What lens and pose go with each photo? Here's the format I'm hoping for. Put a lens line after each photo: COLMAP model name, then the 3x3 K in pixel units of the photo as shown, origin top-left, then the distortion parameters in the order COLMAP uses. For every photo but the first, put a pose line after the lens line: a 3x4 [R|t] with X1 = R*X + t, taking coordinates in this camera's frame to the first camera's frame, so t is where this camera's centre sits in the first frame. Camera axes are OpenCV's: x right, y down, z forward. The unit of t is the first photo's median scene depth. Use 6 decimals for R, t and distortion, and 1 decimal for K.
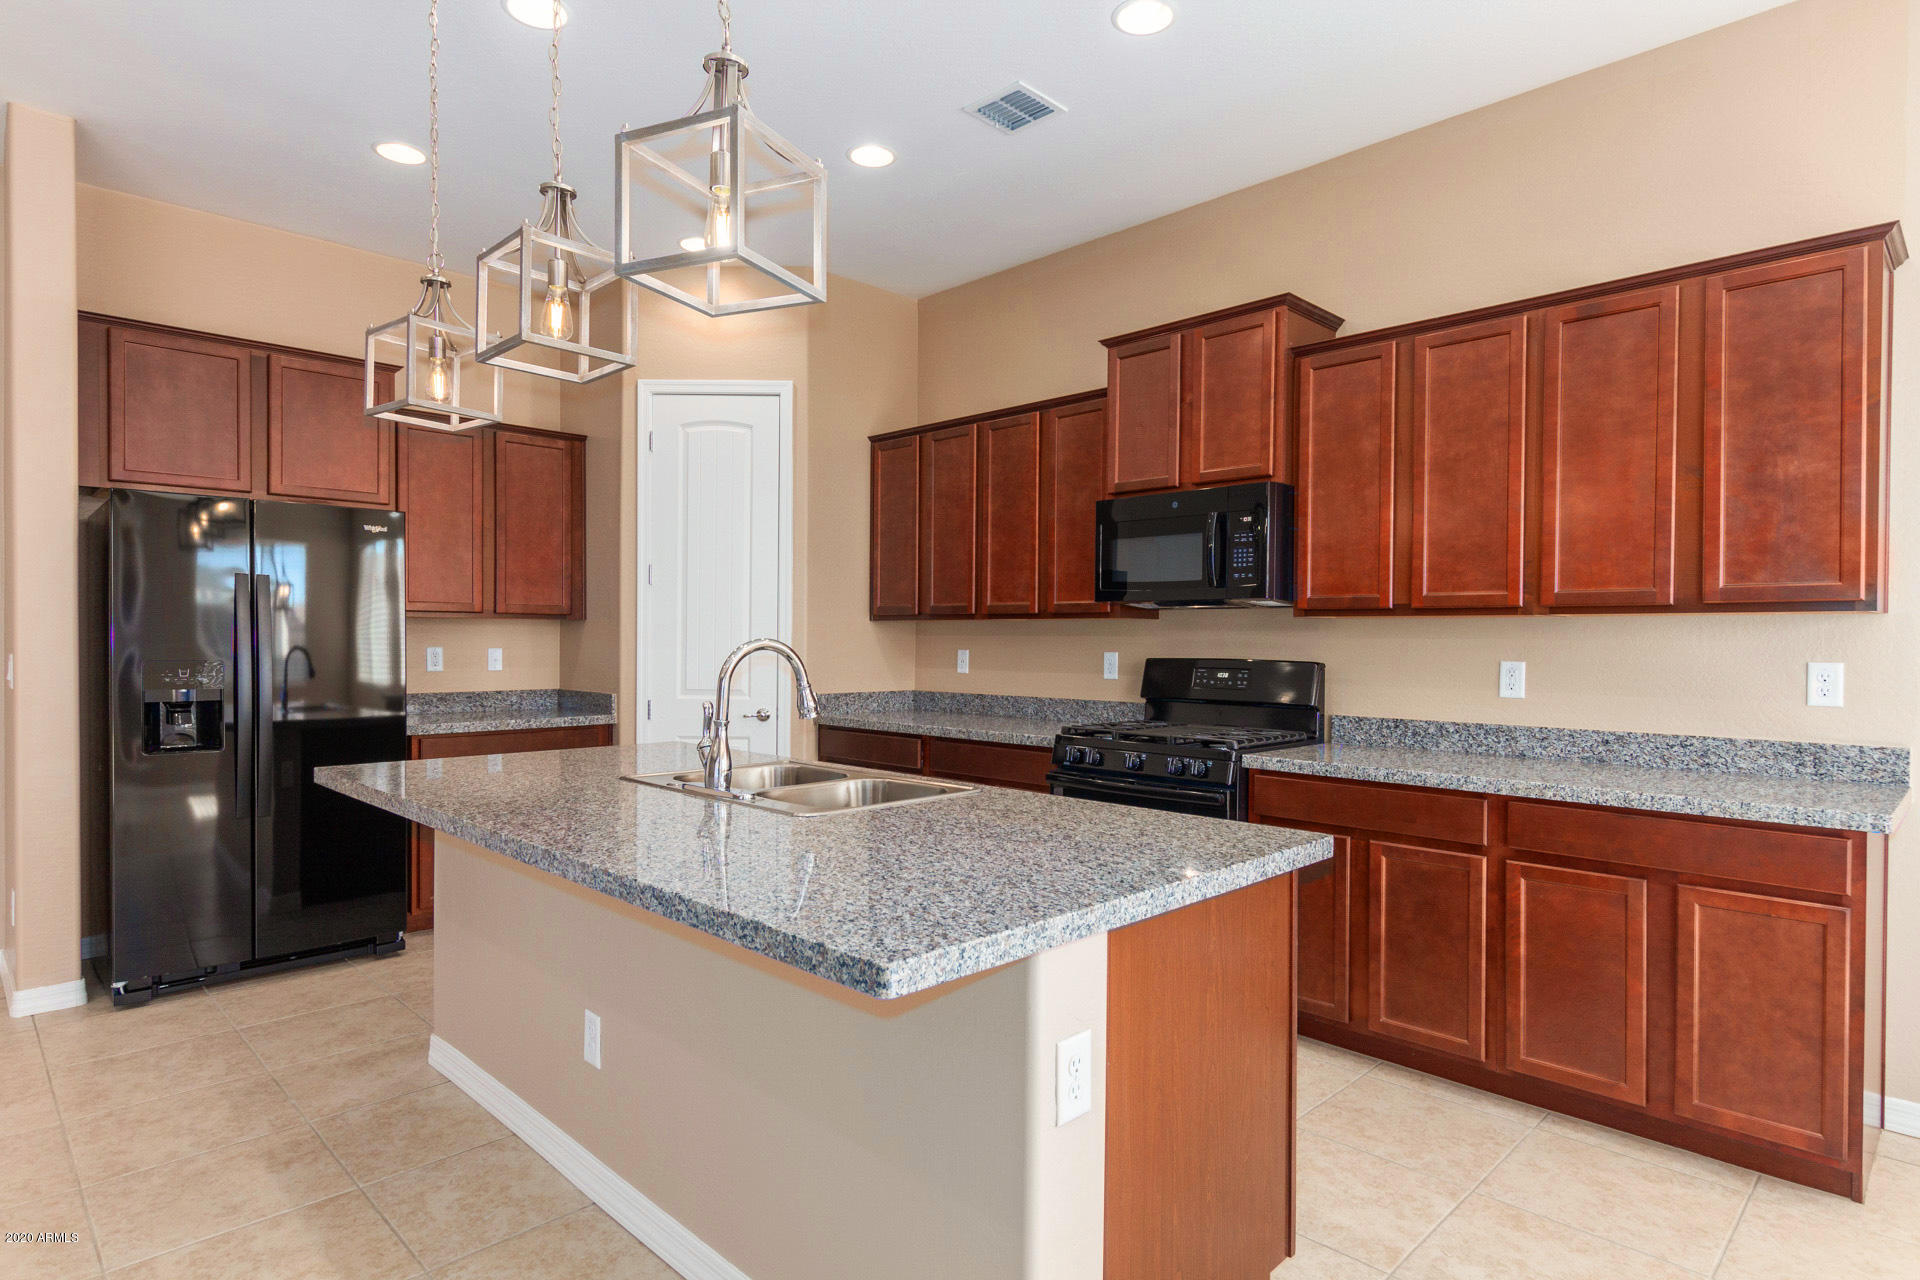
lens RADIAL K [[1044.3, 0, 961.8], [0, 1044.3, 642.8], [0, 0, 1]] dist [0.000193, 0.000035]
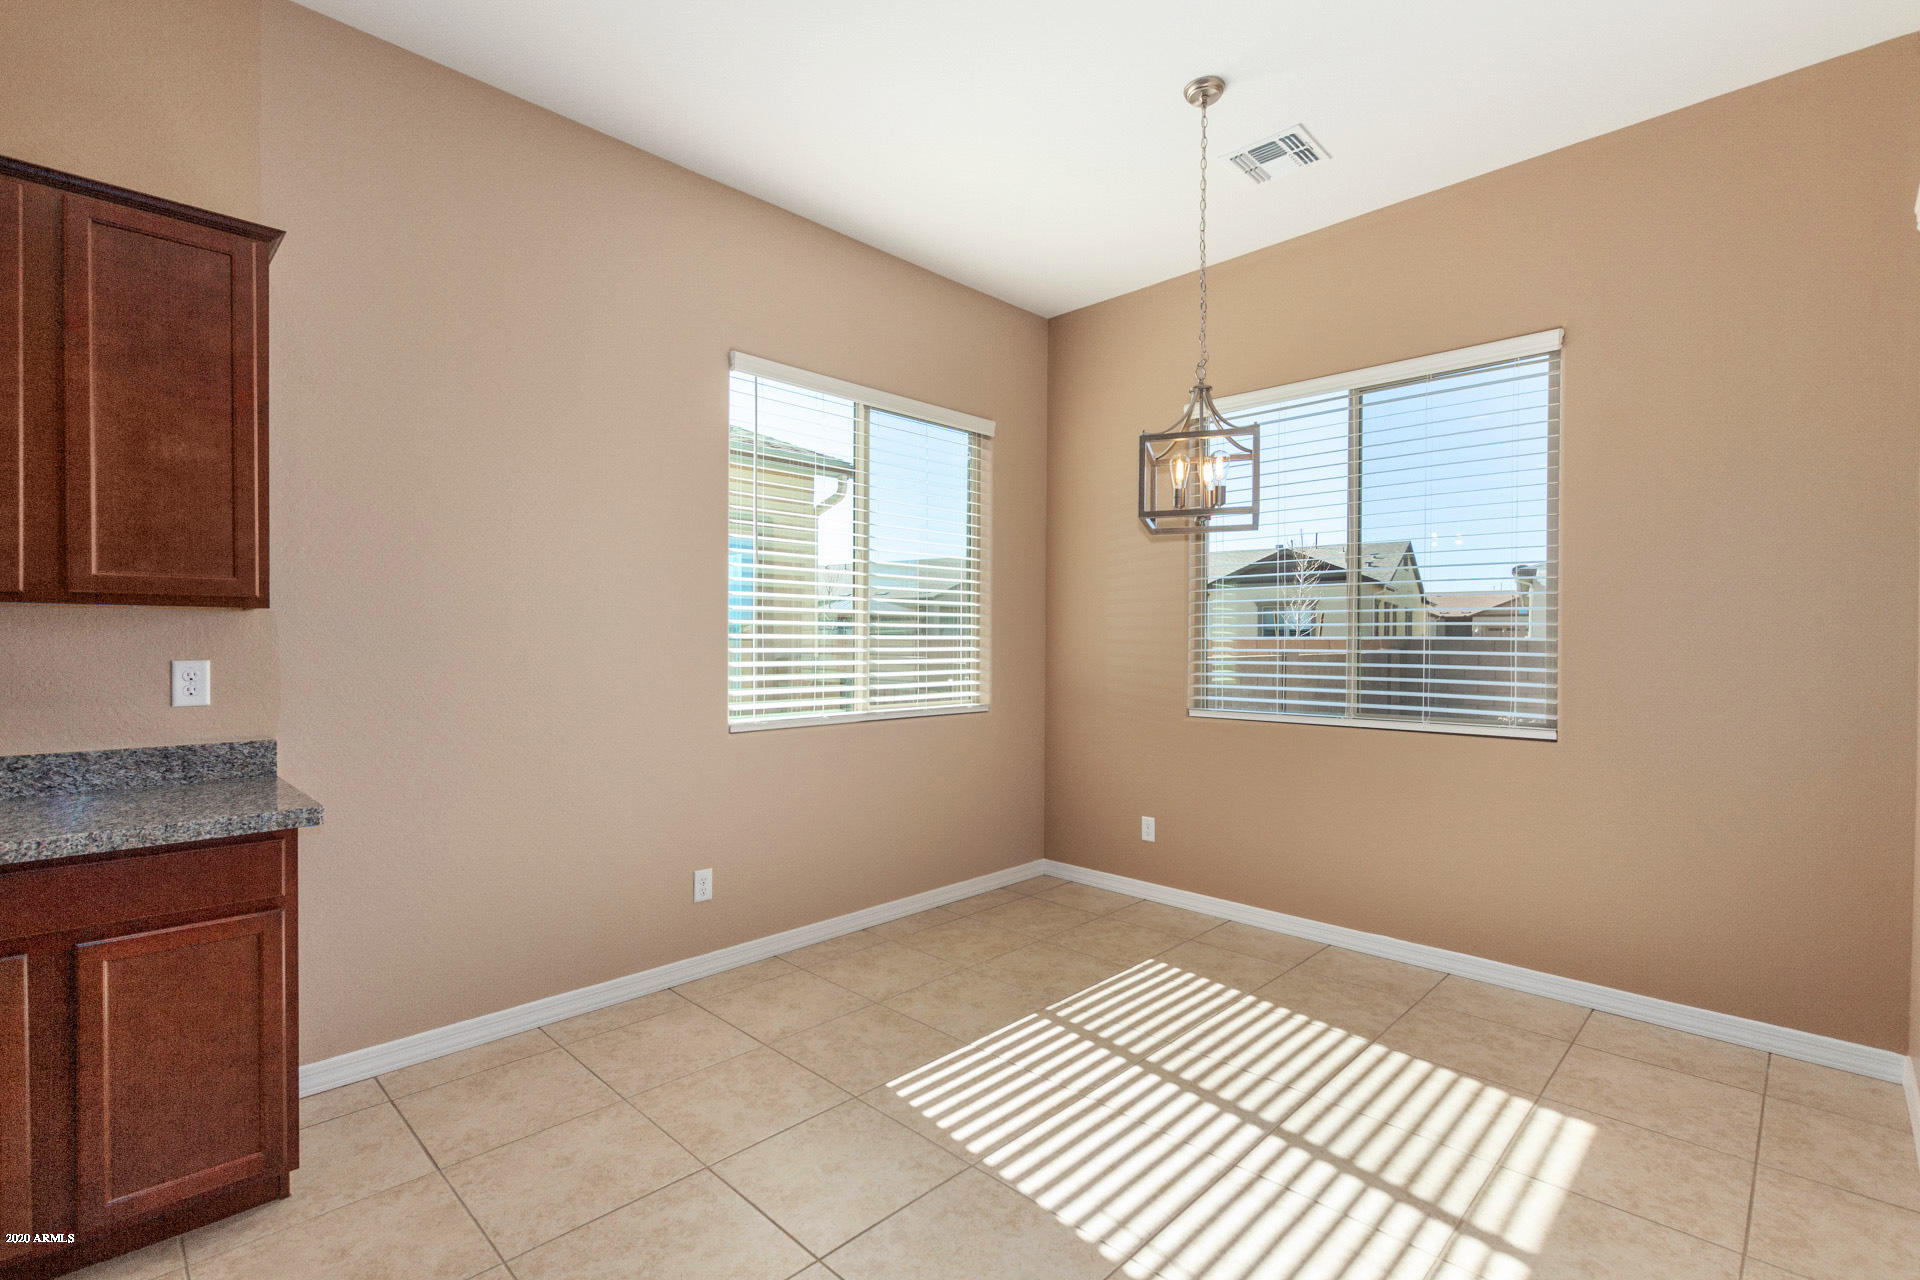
lens RADIAL K [[885.1, 0, 962.5], [0, 885.1, 646.5], [0, 0, 1]] dist [-0.000016, -0.000515]
pose [[-0.017868, -0.013068, 0.999755, 0.003176], [0.001787, 0.999913, 0.013102, -0.003250], [-0.999839, 0.002021, -0.017843, 0.319990]]
